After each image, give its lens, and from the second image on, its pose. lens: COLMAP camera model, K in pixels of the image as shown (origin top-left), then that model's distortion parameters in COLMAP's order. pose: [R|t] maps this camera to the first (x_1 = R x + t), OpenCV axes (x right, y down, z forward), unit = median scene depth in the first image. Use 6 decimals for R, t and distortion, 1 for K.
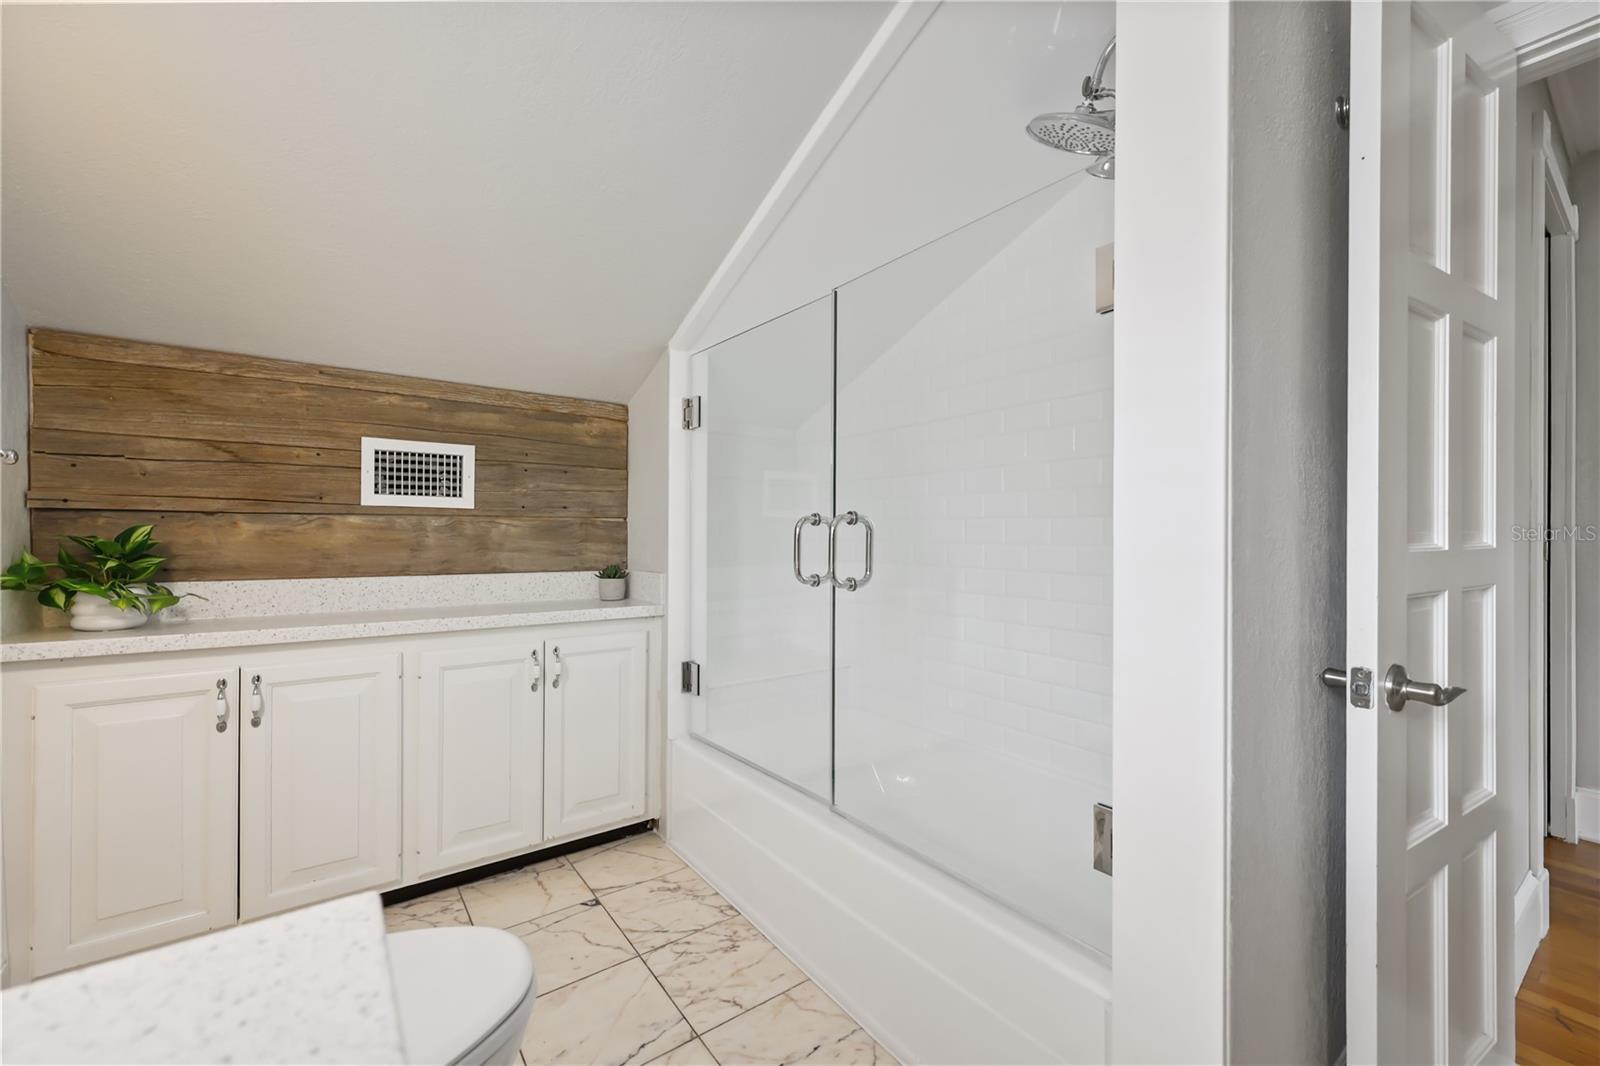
lens RADIAL K [[648.1, 0, 805.9], [0, 648.1, 532.6], [0, 0, 1]] dist [-0.000651, 0.000135]
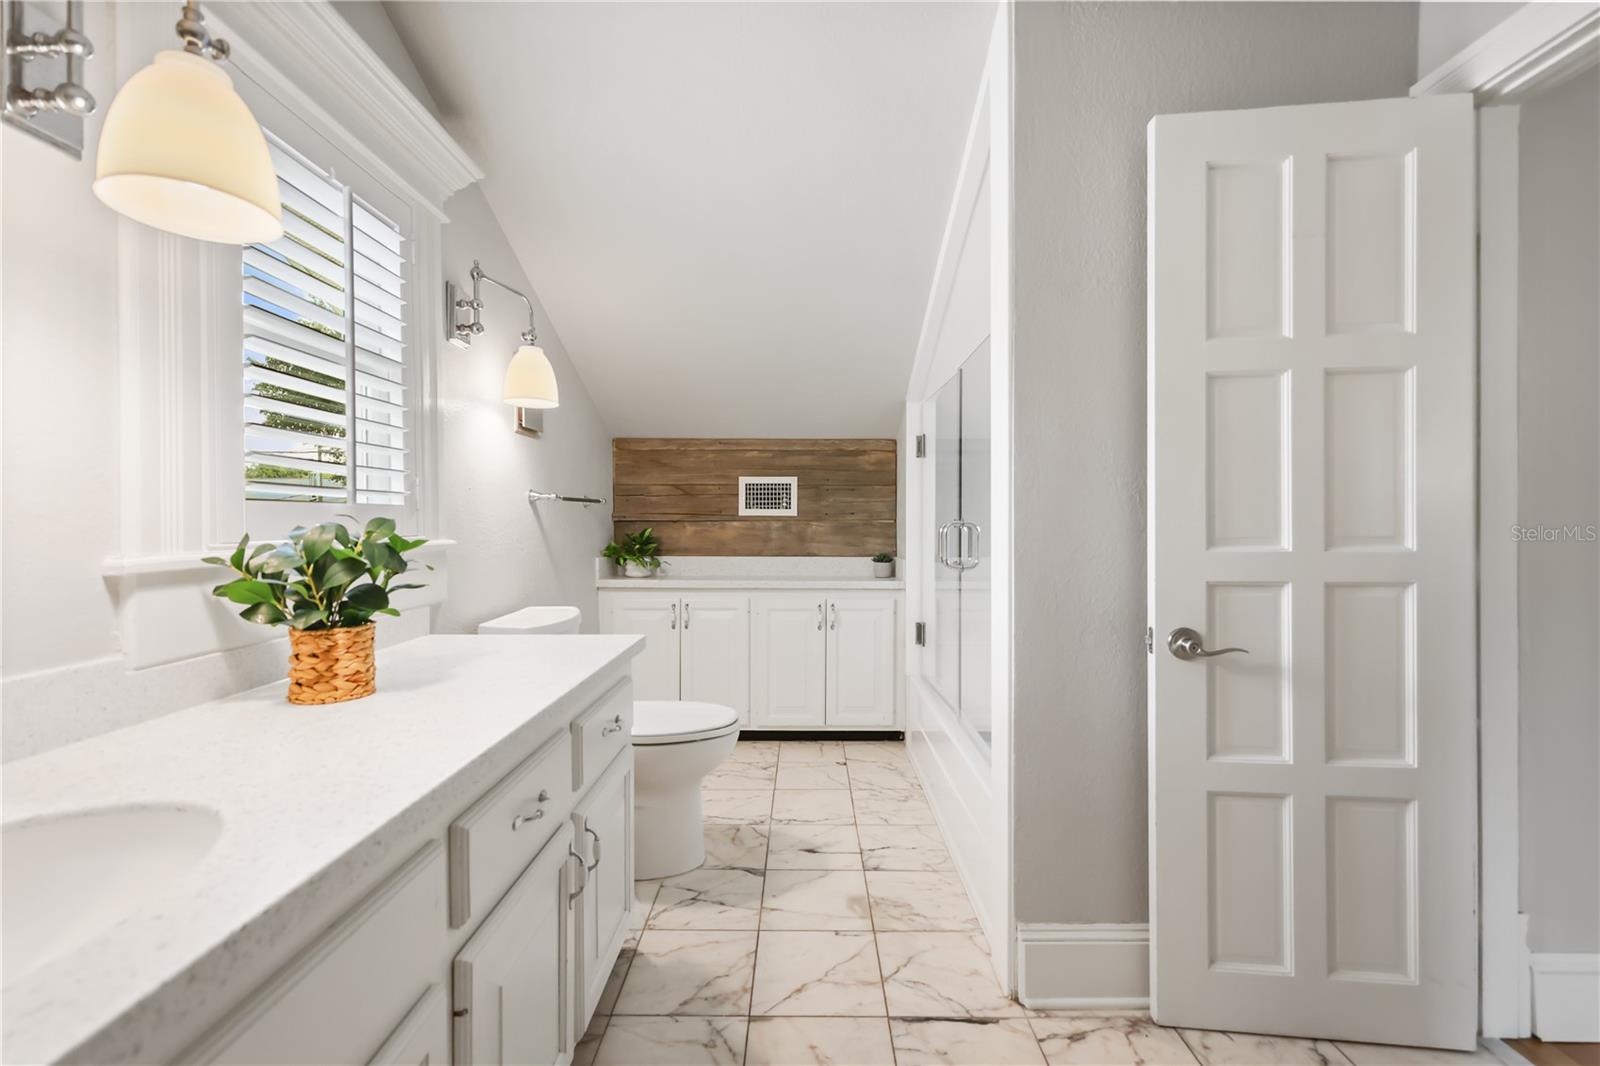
lens RADIAL K [[681.5, 0, 811.2], [0, 681.5, 527.0], [0, 0, 1]] dist [0.002371, -0.000141]
pose [[0.802431, -0.001428, -0.596744, 0.573237], [0.004615, 0.999982, 0.003812, -0.017356], [0.596727, -0.005813, 0.802423, -0.366512]]
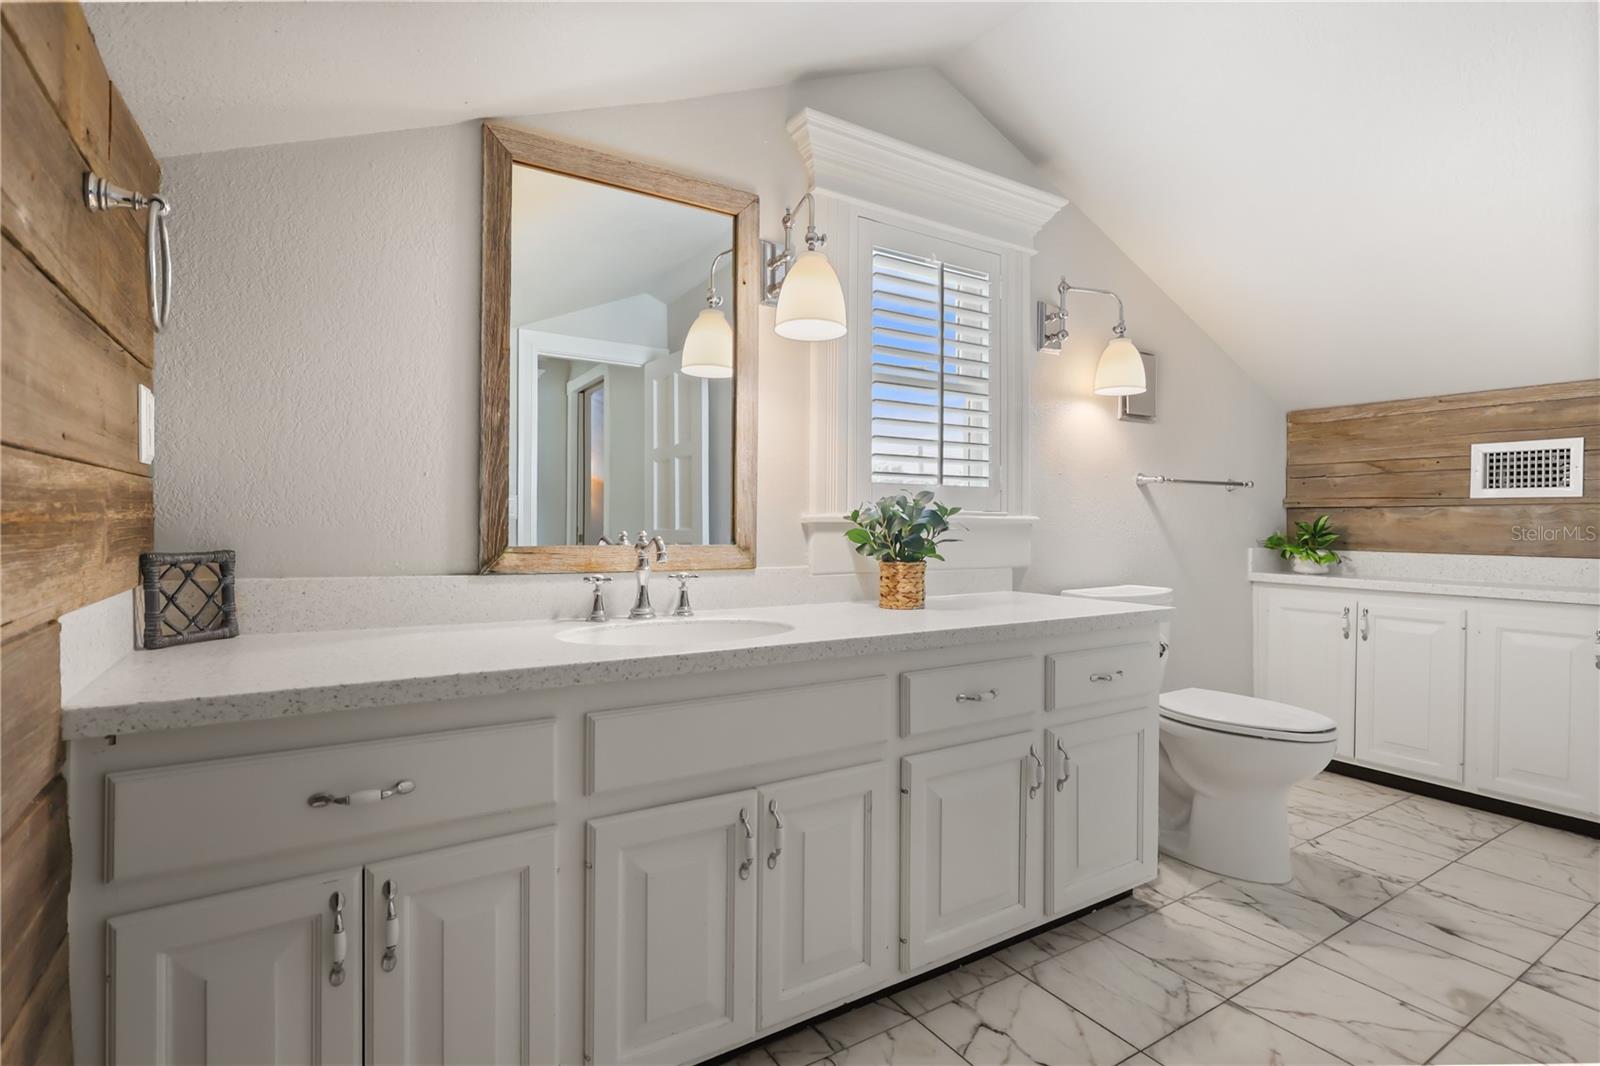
lens RADIAL K [[787.1, 0, 801.9], [0, 787.1, 531.7], [0, 0, 1]] dist [0.001070, -0.000144]
pose [[-0.072894, 0.003889, -0.997332, 0.950969], [-0.005685, 0.999975, 0.004315, 0.024224], [0.997323, 0.005984, -0.072870, -0.197796]]
